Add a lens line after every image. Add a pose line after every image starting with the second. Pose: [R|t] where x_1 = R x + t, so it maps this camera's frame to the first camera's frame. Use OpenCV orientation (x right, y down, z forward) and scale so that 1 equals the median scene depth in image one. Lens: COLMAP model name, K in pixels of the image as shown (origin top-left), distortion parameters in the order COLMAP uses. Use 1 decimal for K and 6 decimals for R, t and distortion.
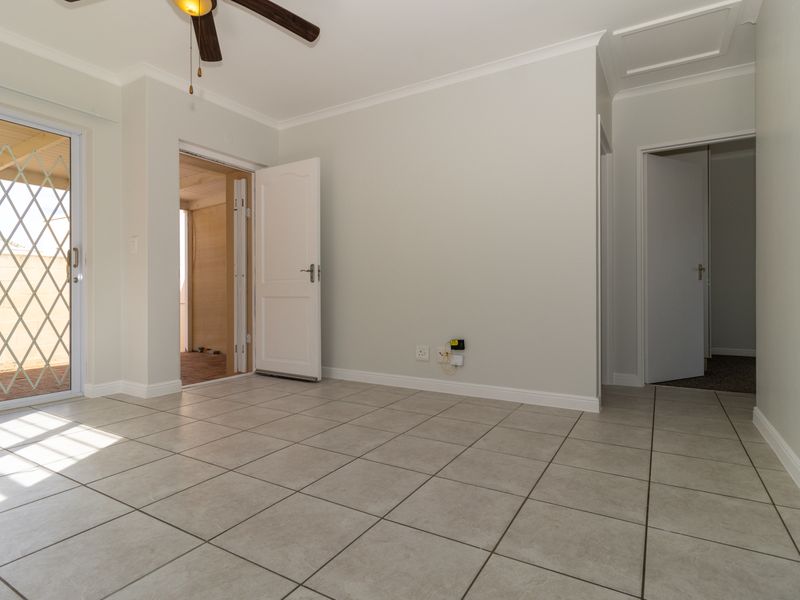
lens RADIAL K [[428.3, 0, 414.0], [0, 428.3, 290.9], [0, 0, 1]] dist [0.003038, -0.000324]
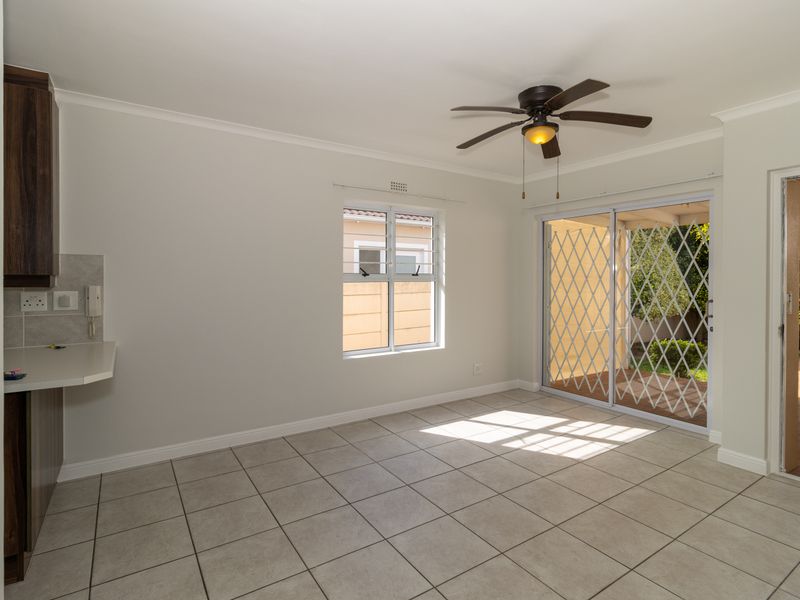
lens RADIAL K [[430.2, 0, 399.0], [0, 430.2, 287.8], [0, 0, 1]] dist [-0.000797, -0.000555]
pose [[-0.474899, 0.019899, -0.879815, 0.554646], [0.004254, 0.999785, 0.020316, -0.159612], [0.880030, 0.005905, -0.474881, 0.833072]]
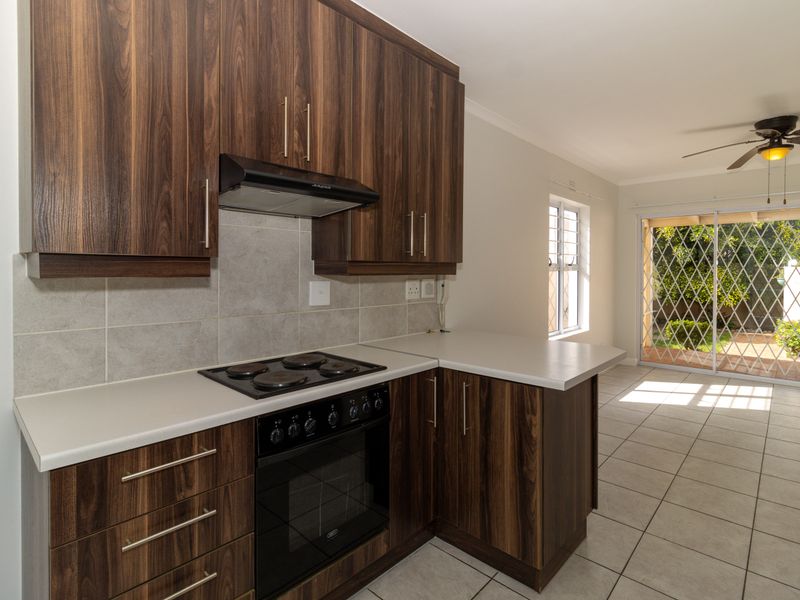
lens RADIAL K [[435.4, 0, 365.8], [0, 435.4, 289.6], [0, 0, 1]] dist [-0.003893, -0.001437]
pose [[-0.269814, 0.046246, -0.961801, 1.011648], [0.002314, 0.998874, 0.047380, -0.159481], [0.962910, 0.010558, -0.269617, -0.058220]]
